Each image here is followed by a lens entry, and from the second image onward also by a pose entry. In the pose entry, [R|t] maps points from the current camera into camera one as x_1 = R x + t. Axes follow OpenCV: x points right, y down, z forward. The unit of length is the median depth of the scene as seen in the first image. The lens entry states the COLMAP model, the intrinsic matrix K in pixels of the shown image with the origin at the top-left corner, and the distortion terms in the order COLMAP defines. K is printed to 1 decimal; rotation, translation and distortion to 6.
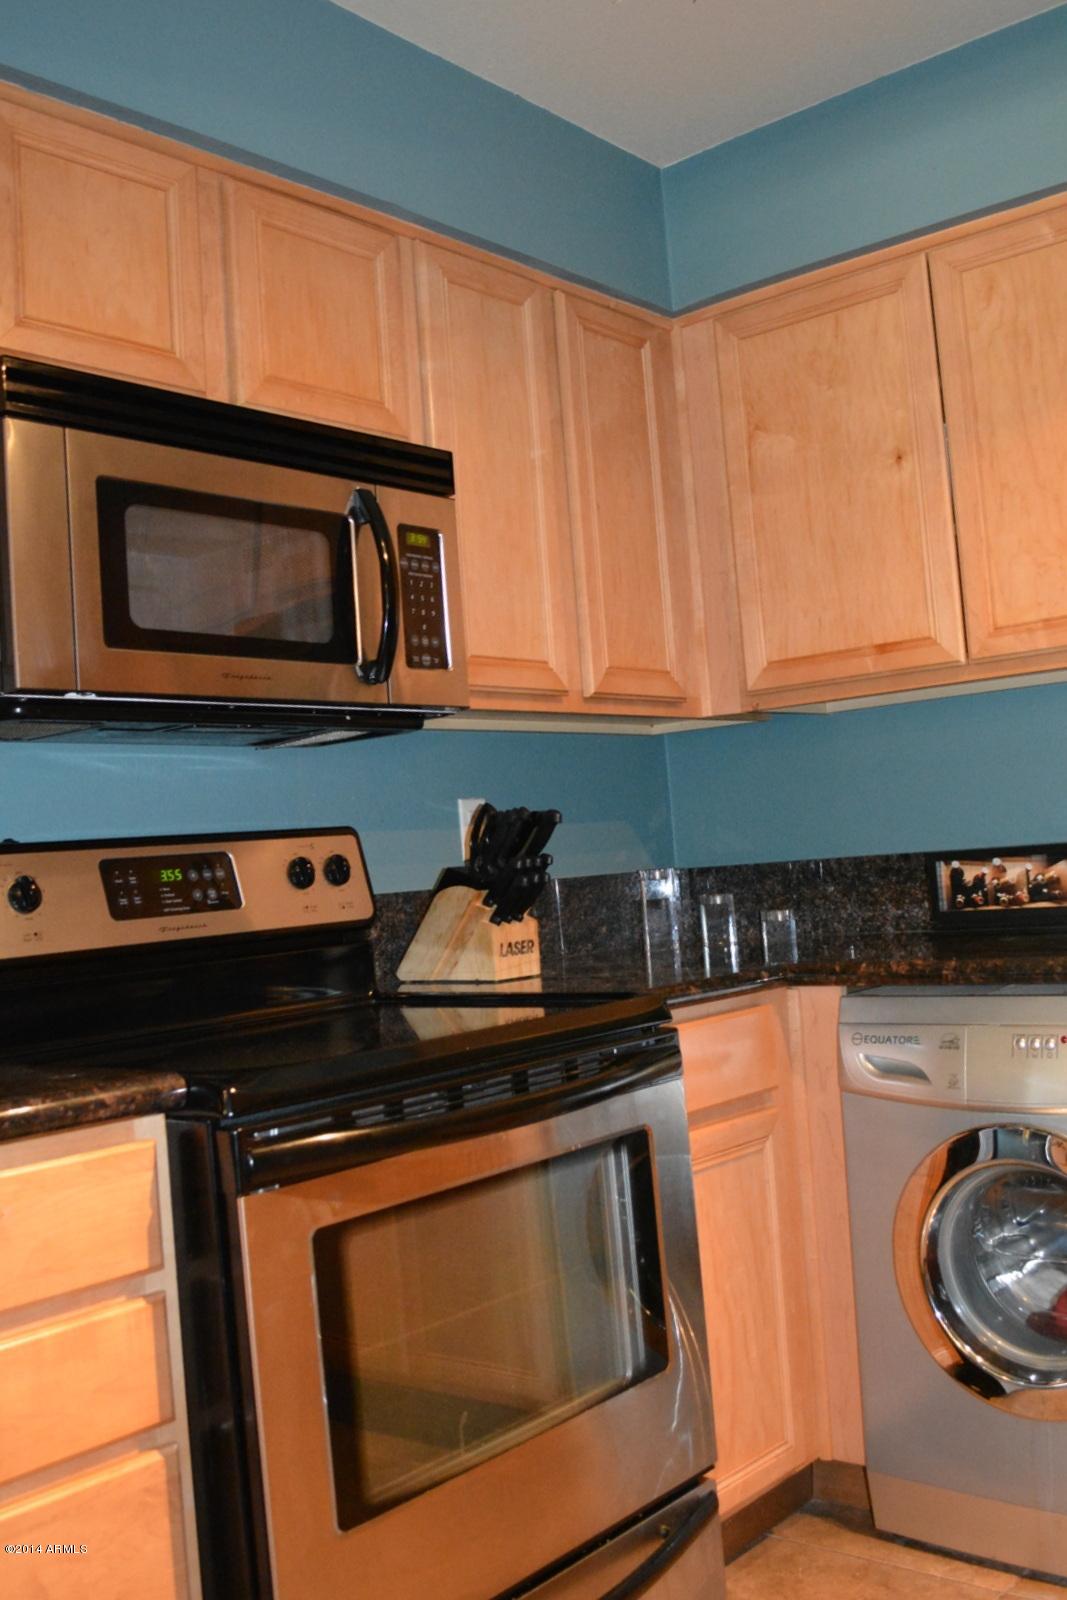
lens RADIAL K [[1574.3, 0, 522.8], [0, 1574.3, 792.1], [0, 0, 1]] dist [-0.075055, 0.000000]
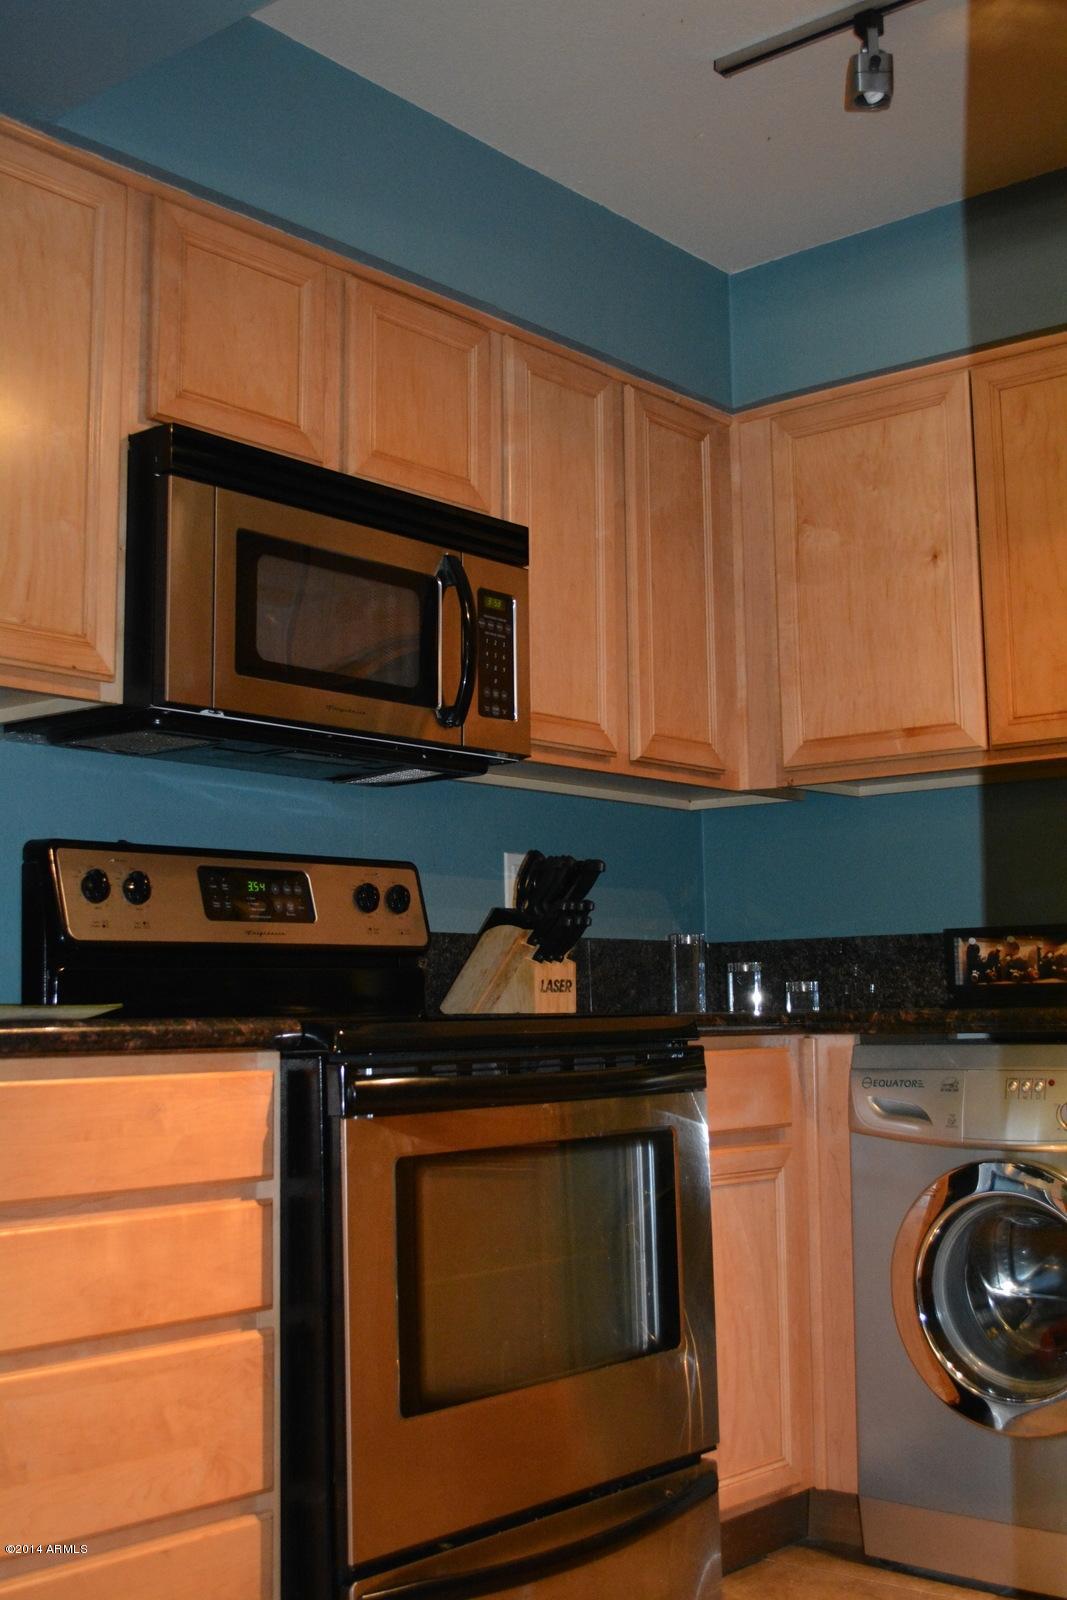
lens RADIAL K [[1866.0, 0, 531.7], [0, 1866.0, 790.7], [0, 0, 1]] dist [-0.045520, 0.000000]
pose [[0.998140, 0.060937, 0.001862, -0.032266], [-0.060638, 0.995475, -0.073166, 0.063034], [-0.006312, 0.072917, 0.997318, -0.292413]]
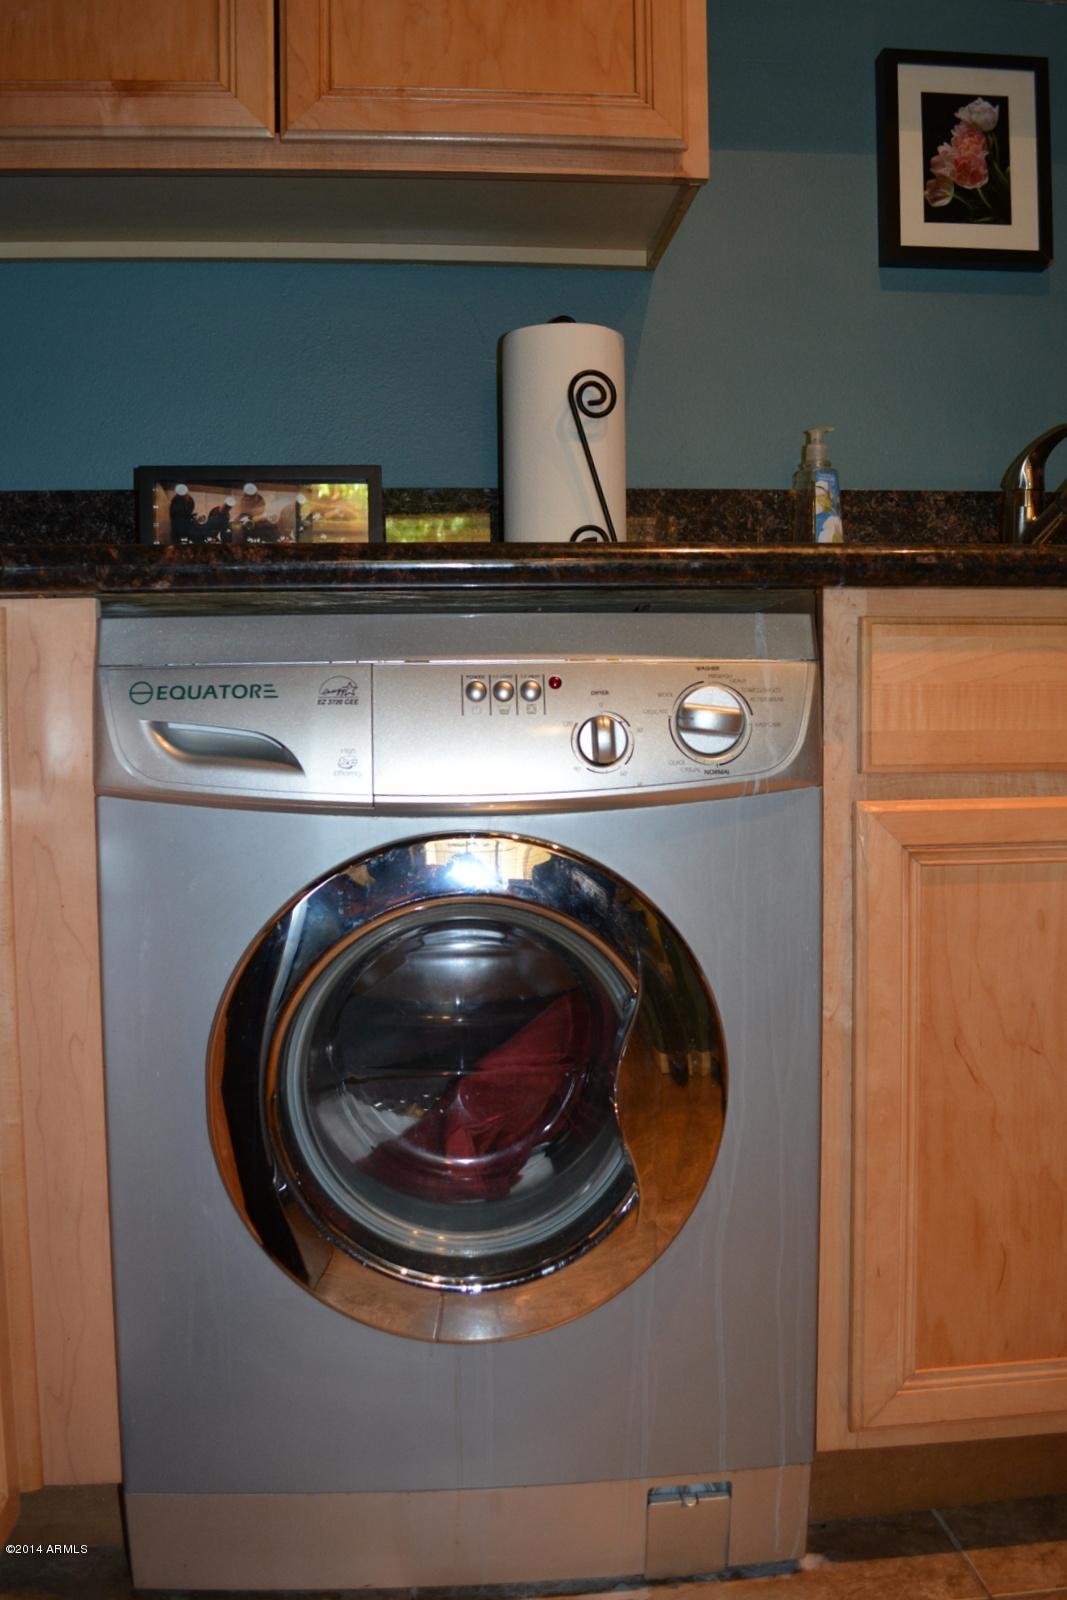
lens RADIAL K [[1356.2, 0, 538.0], [0, 1356.2, 807.4], [0, 0, 1]] dist [-0.082767, -0.002132]
pose [[0.697856, 0.020574, 0.715943, -0.013532], [-0.070882, 0.996664, 0.040450, 0.163835], [-0.712722, -0.078976, 0.696986, 0.575390]]
